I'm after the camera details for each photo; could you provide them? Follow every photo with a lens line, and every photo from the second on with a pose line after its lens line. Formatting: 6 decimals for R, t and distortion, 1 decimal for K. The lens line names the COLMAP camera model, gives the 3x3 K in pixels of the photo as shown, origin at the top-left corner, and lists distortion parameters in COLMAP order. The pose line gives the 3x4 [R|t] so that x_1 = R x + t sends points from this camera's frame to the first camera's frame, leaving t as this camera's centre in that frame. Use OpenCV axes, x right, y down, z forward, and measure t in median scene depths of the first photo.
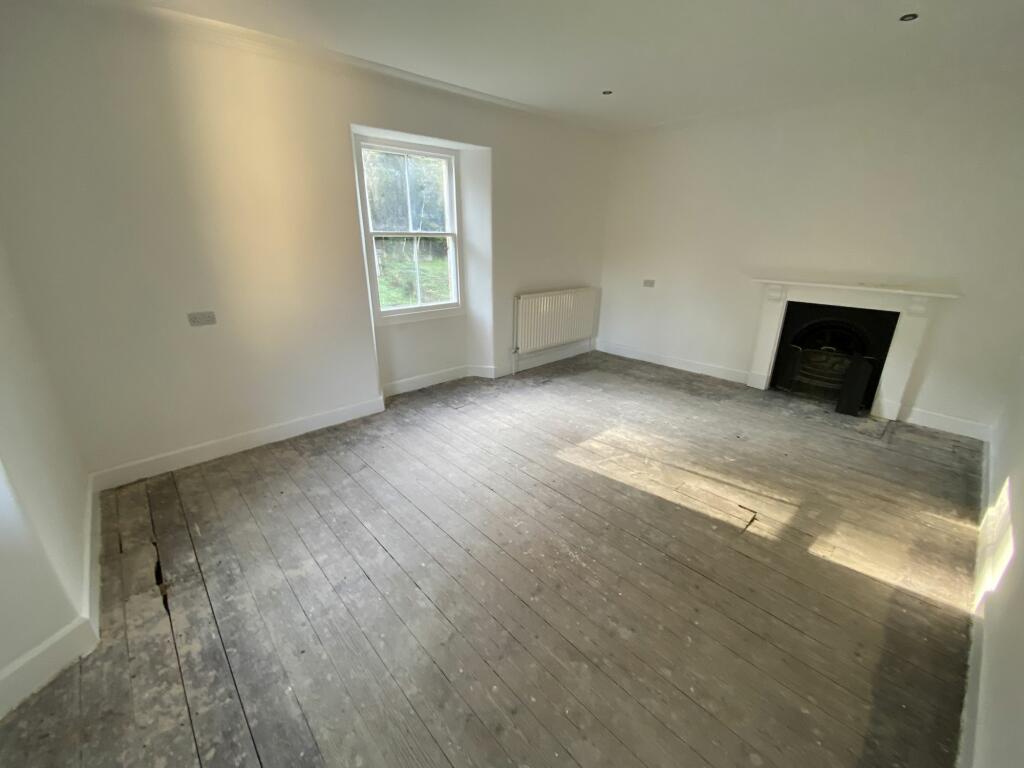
lens RADIAL K [[416.0, 0, 508.4], [0, 416.0, 382.6], [0, 0, 1]] dist [0.043673, -0.032203]
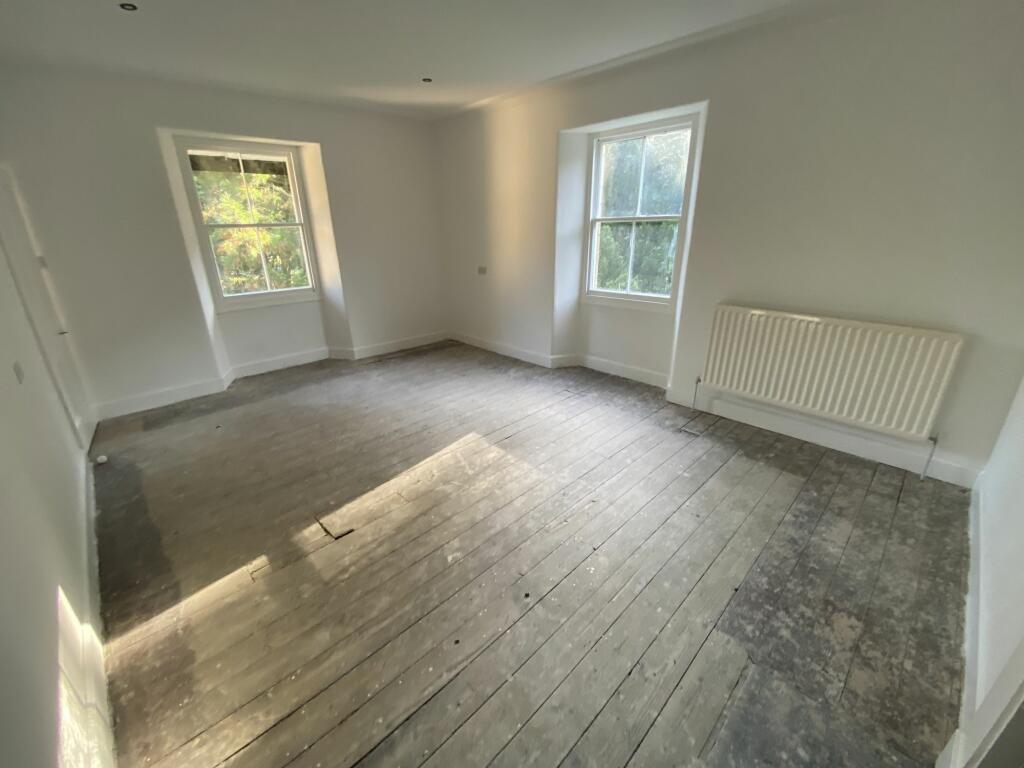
lens RADIAL K [[416.0, 0, 508.4], [0, 416.0, 382.6], [0, 0, 1]] dist [0.043673, -0.032203]
pose [[0.023750, 0.349665, -0.936574, 0.908108], [-0.317561, 0.890956, 0.324581, -0.267330], [0.947940, 0.289711, 0.132201, 0.785120]]
